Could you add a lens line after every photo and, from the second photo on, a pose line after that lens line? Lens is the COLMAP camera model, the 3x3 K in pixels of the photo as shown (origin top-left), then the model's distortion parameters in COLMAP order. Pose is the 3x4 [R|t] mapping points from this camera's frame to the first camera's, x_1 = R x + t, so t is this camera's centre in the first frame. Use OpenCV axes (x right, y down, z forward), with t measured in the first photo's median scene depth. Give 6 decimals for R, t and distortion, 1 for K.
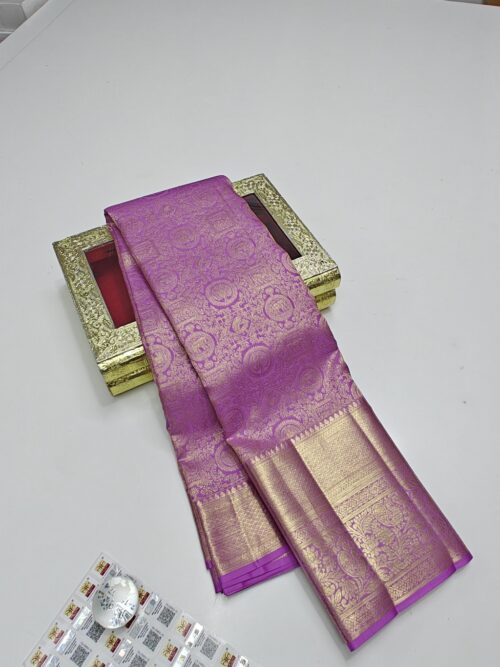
lens RADIAL K [[470.3, 0, 250.0], [0, 470.3, 333.5], [0, 0, 1]] dist [-0.001135, -0.005163]
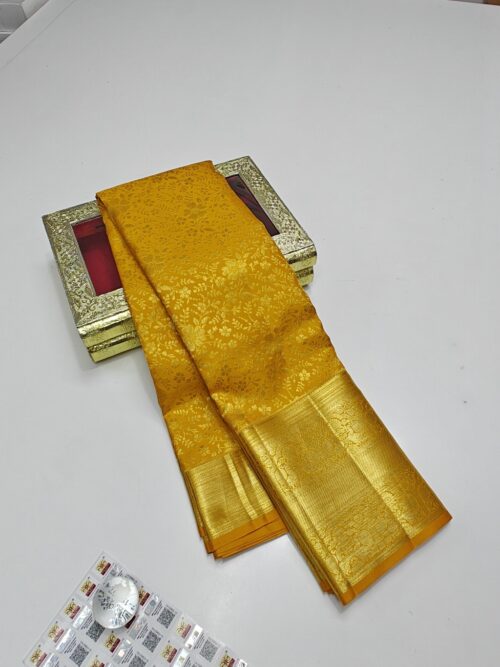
lens RADIAL K [[470.3, 0, 250.0], [0, 470.3, 333.5], [0, 0, 1]] dist [-0.001135, -0.005163]
pose [[0.999420, 0.025111, -0.023014, 0.074615], [-0.025195, 0.999677, -0.003364, 0.061226], [0.022922, 0.003942, 0.999729, -0.036562]]
